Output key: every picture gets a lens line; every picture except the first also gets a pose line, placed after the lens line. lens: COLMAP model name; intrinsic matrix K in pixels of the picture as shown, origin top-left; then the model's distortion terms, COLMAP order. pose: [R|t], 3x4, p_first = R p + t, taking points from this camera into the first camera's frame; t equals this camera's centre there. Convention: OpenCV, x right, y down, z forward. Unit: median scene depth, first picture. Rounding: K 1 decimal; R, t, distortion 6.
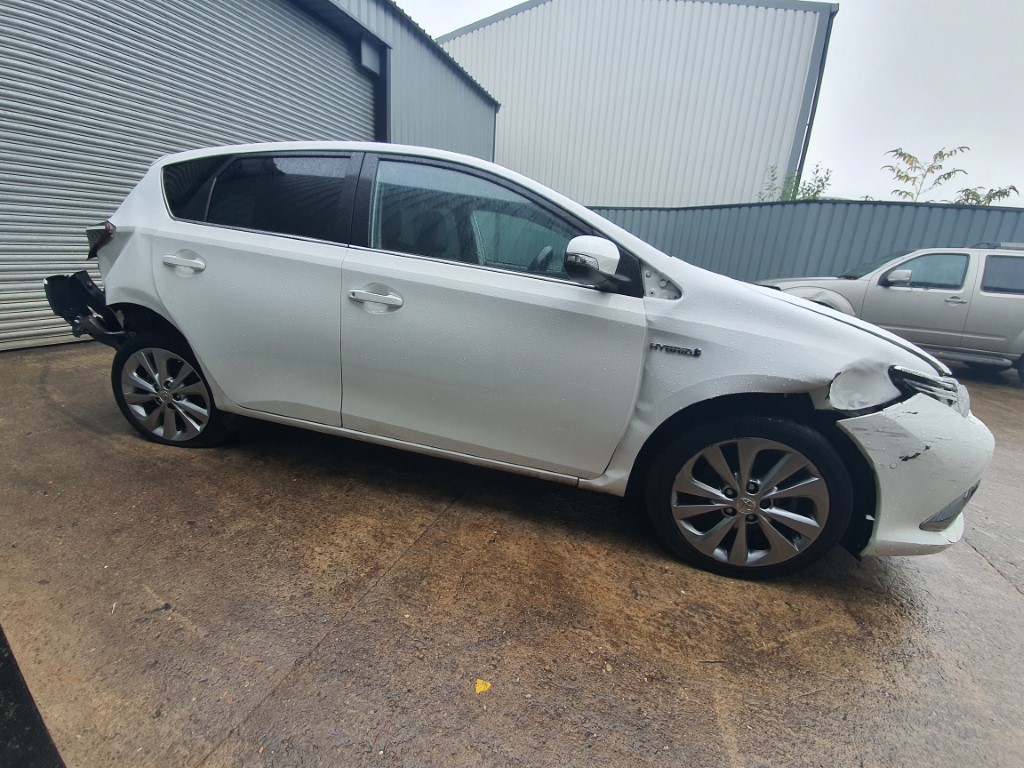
lens RADIAL K [[416.9, 0, 515.9], [0, 416.9, 383.6], [0, 0, 1]] dist [-0.014097, -0.006729]
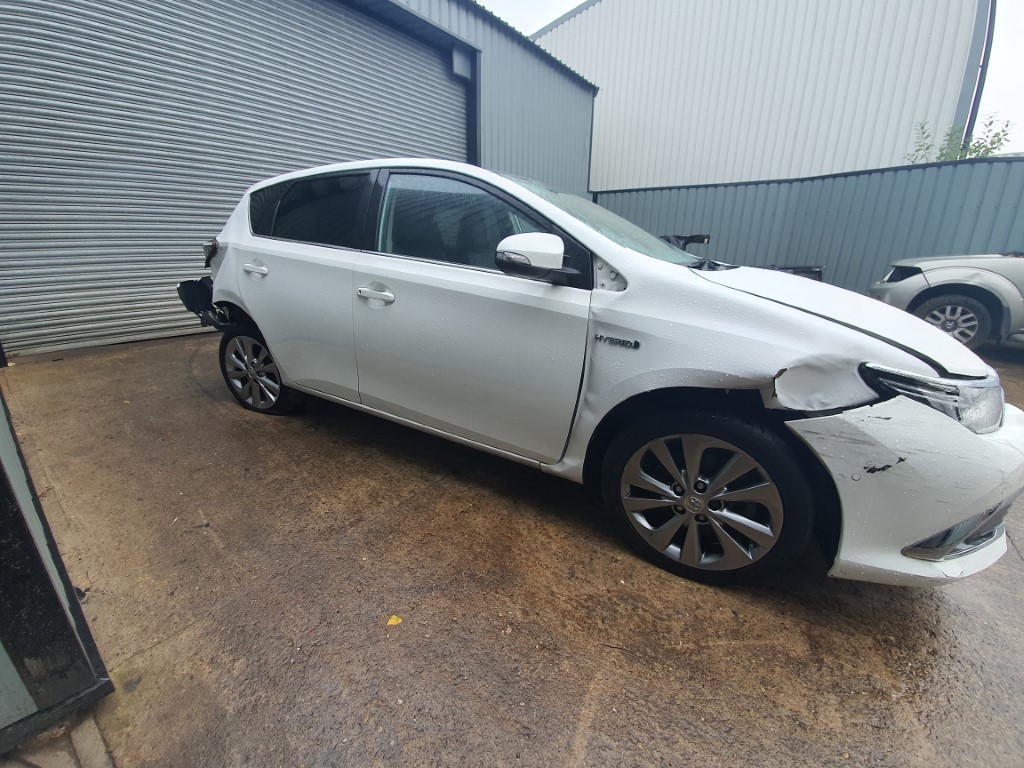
lens RADIAL K [[416.9, 0, 511.0], [0, 416.9, 383.3], [0, 0, 1]] dist [-0.014097, -0.006729]
pose [[0.961763, 0.038200, -0.271205, 0.378926], [-0.031843, 0.999106, 0.027805, -0.000161], [0.272024, -0.018106, 0.962120, -0.036245]]
